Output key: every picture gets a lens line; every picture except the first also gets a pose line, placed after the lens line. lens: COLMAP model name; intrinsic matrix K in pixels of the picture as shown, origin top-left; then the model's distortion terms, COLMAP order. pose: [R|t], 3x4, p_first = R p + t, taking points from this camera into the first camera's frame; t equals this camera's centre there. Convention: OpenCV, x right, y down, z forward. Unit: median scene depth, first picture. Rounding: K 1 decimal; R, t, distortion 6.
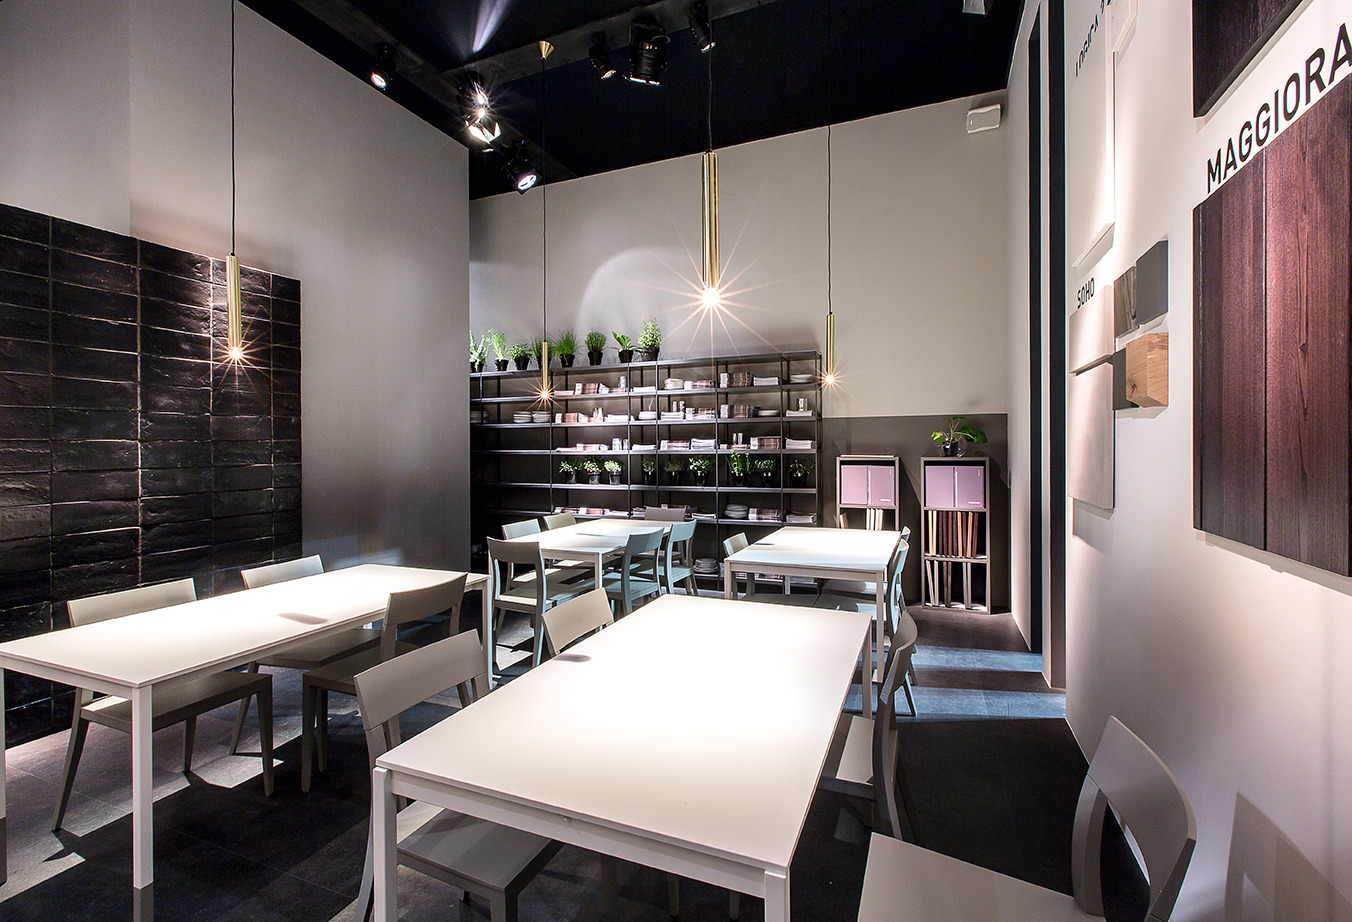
lens RADIAL K [[627.1, 0, 647.2], [0, 627.1, 445.8], [0, 0, 1]] dist [0.000200, 0.000710]
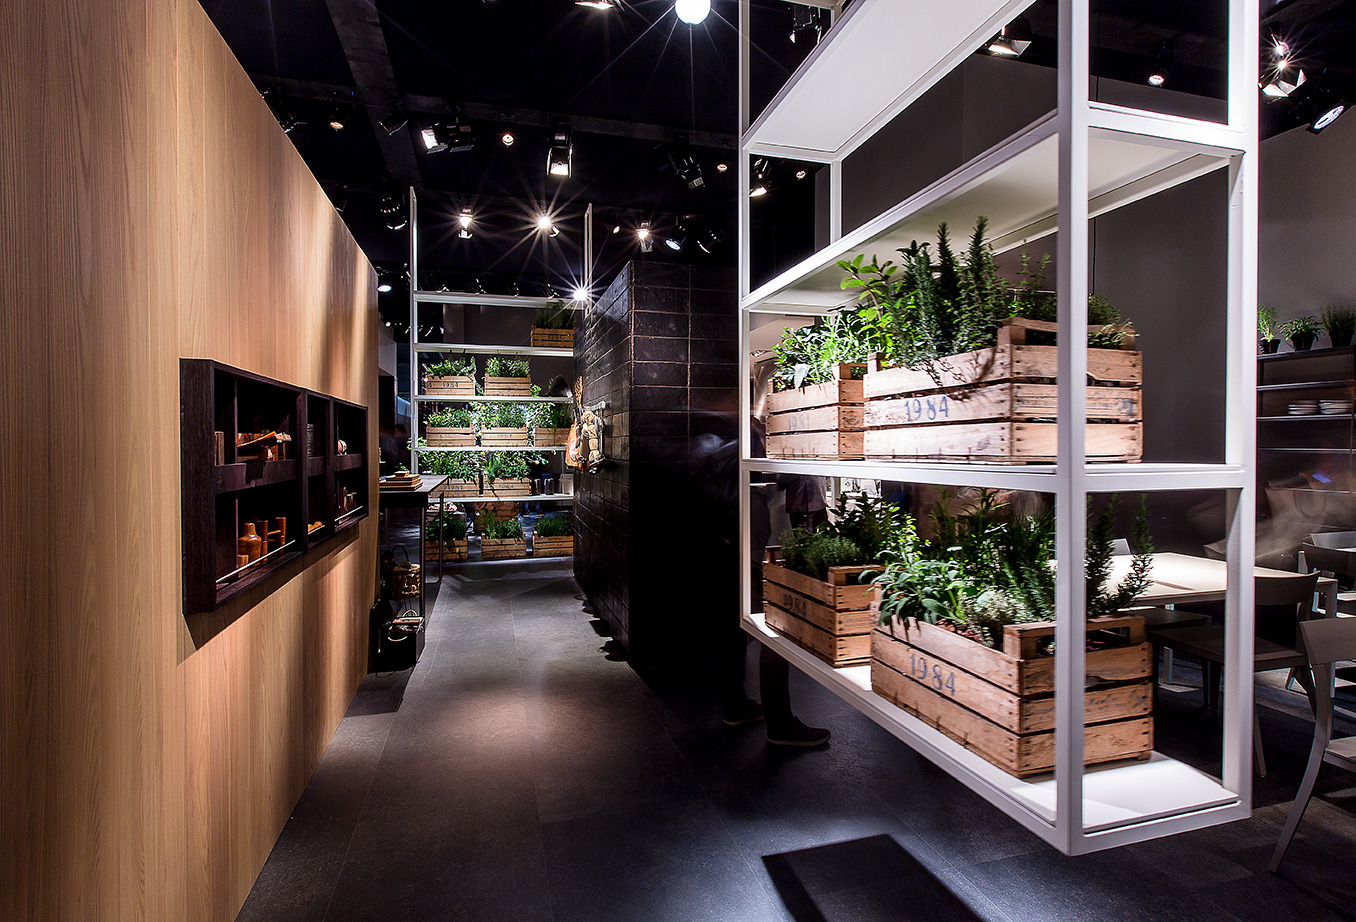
lens RADIAL K [[677.5, 0, 681.4], [0, 677.5, 459.5], [0, 0, 1]] dist [-0.000703, -0.002184]
pose [[0.643050, 0.029890, -0.765241, -0.052685], [-0.007082, 0.999427, 0.033086, -0.002339], [0.765792, -0.015856, 0.642893, -0.225411]]
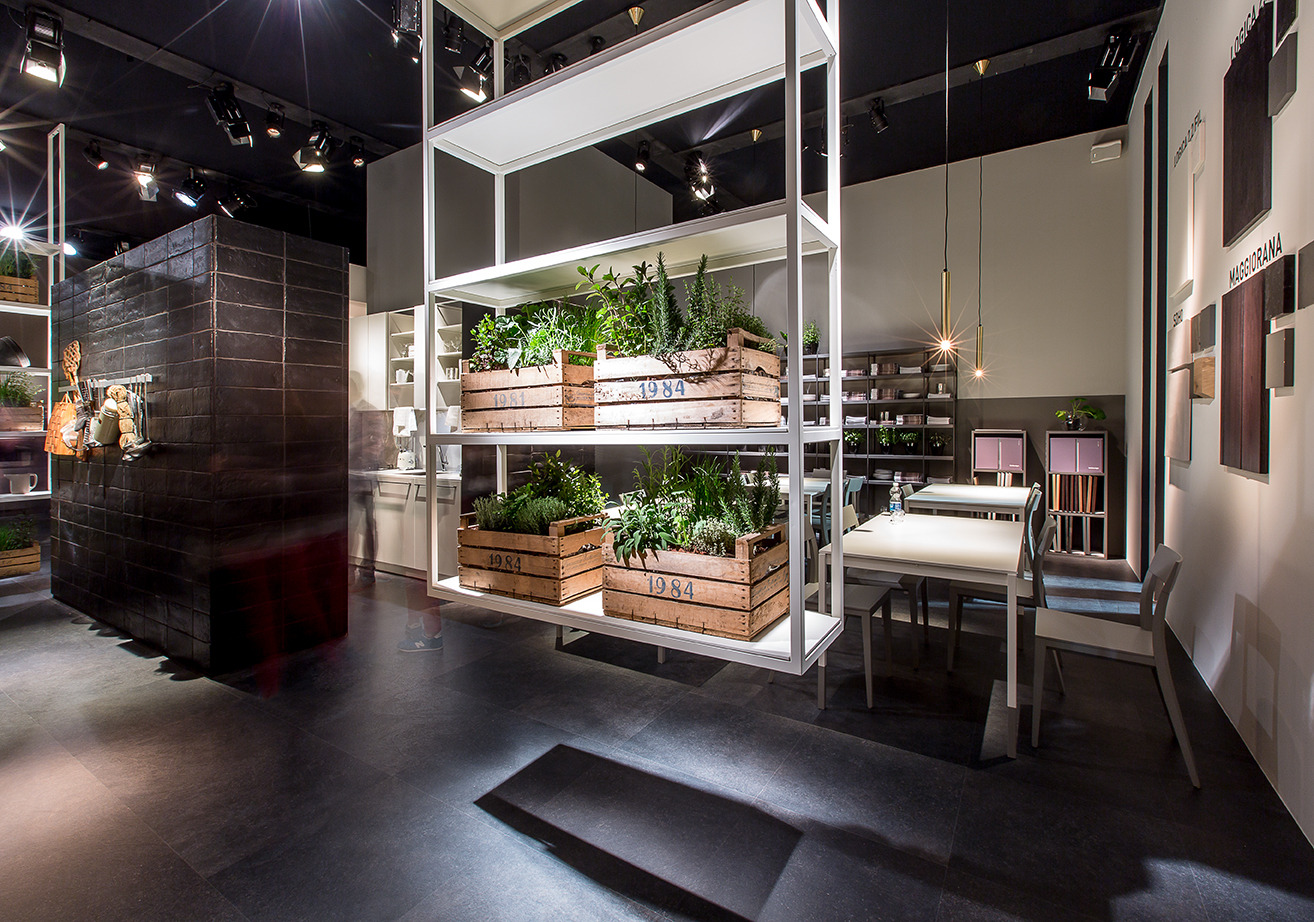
lens RADIAL K [[609.5, 0, 642.3], [0, 609.5, 431.1], [0, 0, 1]] dist [0.000200, 0.000710]
pose [[0.987730, 0.004074, -0.156121, -0.156059], [-0.001995, 0.999907, 0.013474, 0.003598], [0.156162, -0.012997, 0.987646, -0.298497]]
